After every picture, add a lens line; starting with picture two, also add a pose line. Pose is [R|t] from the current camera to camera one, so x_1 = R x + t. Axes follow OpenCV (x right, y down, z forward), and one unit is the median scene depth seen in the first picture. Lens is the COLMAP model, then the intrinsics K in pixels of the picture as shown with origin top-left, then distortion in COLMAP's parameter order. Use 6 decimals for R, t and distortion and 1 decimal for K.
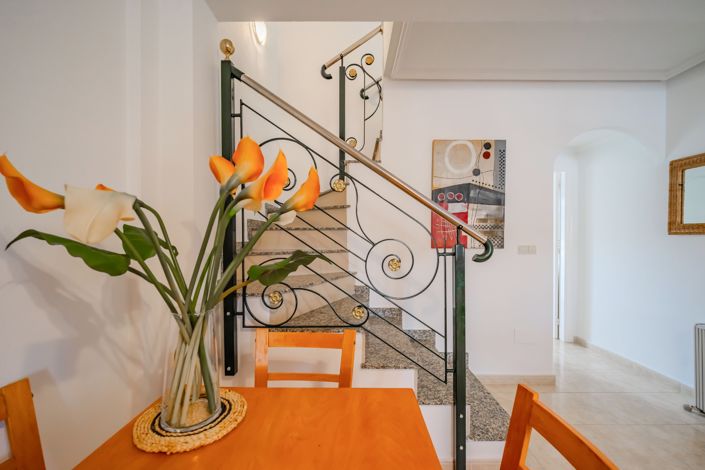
lens RADIAL K [[295.8, 0, 354.1], [0, 295.8, 241.1], [0, 0, 1]] dist [-0.000754, -0.000579]
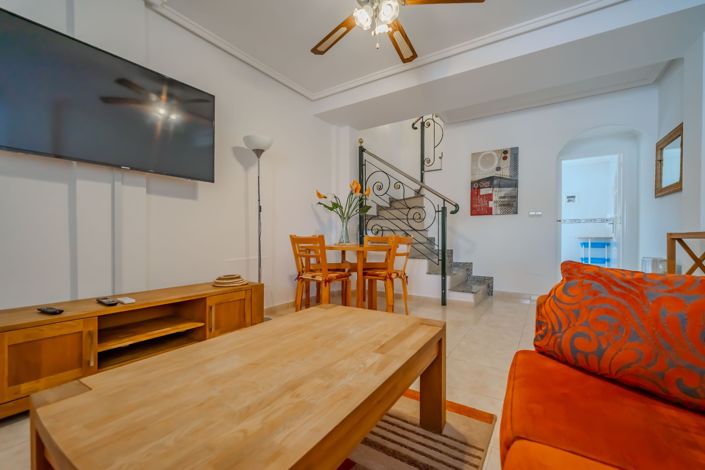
lens RADIAL K [[295.8, 0, 343.4], [0, 295.8, 244.7], [0, 0, 1]] dist [-0.000754, -0.000579]
pose [[0.827988, 0.015407, -0.560534, 0.636213], [-0.007458, 0.999837, 0.016465, 0.176678], [0.560697, -0.009452, 0.827967, -0.889613]]
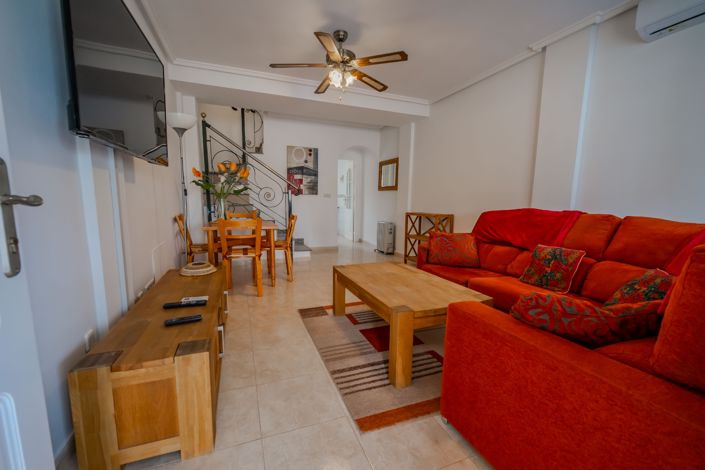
lens RADIAL K [[295.8, 0, 353.2], [0, 295.8, 239.9], [0, 0, 1]] dist [-0.000754, -0.000579]
pose [[0.932041, -0.035601, 0.360599, -0.102744], [-0.008751, 0.992660, 0.120620, 0.096129], [-0.362246, -0.115578, 0.924889, -1.368340]]
